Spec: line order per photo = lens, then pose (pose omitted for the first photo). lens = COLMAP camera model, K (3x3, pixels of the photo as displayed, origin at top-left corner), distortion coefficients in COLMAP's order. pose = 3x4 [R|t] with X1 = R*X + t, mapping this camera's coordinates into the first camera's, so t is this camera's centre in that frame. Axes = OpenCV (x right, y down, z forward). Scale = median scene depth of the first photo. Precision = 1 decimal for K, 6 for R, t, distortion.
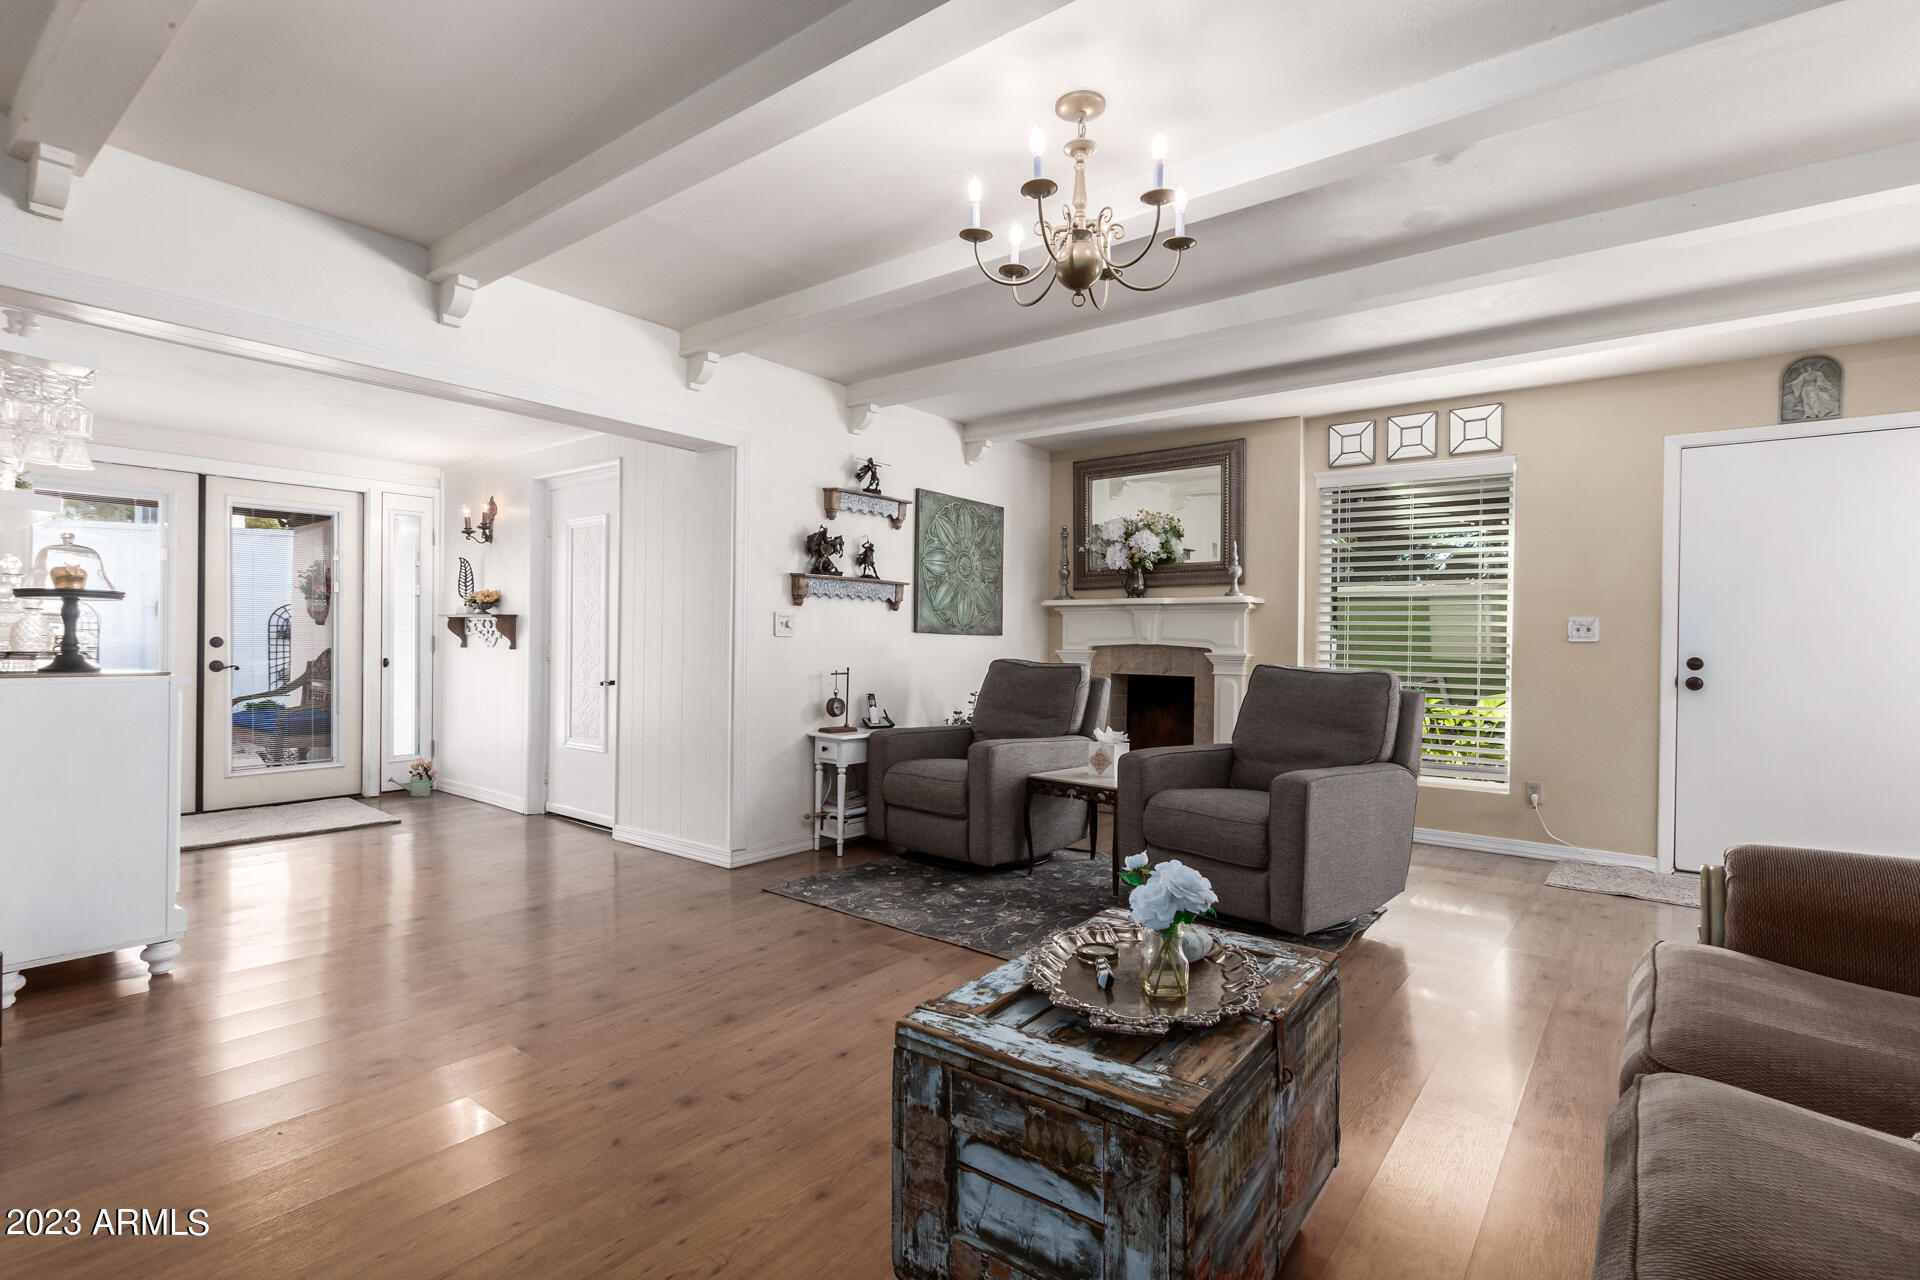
lens RADIAL K [[885.4, 0, 968.4], [0, 885.4, 634.1], [0, 0, 1]] dist [0.002291, -0.000775]
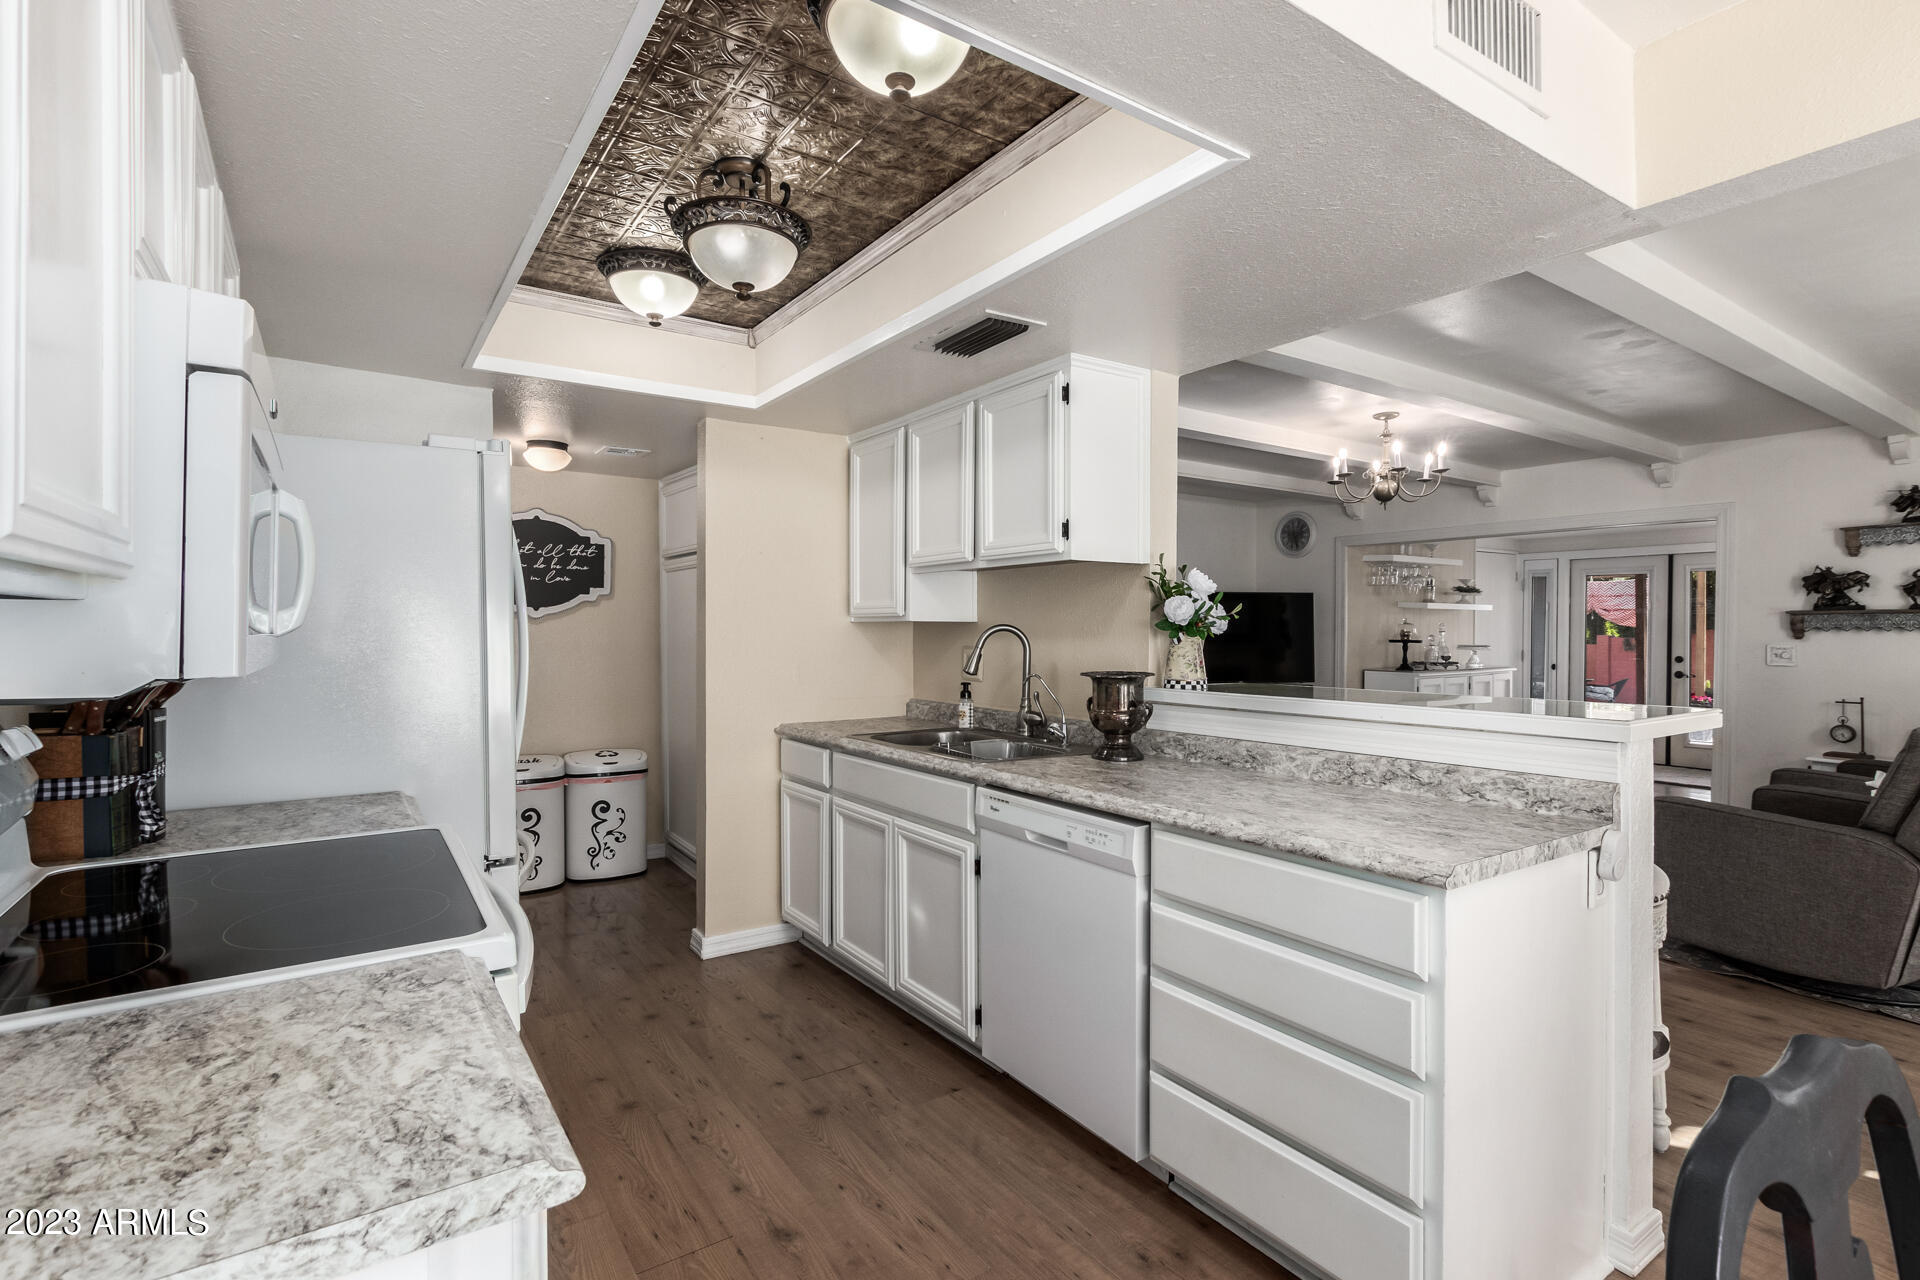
lens RADIAL K [[885.4, 0, 961.1], [0, 885.4, 636.5], [0, 0, 1]] dist [0.002291, -0.000775]
pose [[-0.314493, -0.003047, -0.949255, 1.184672], [-0.000884, 0.999995, -0.002917, -0.029686], [0.949260, -0.000079, -0.314494, 0.324038]]
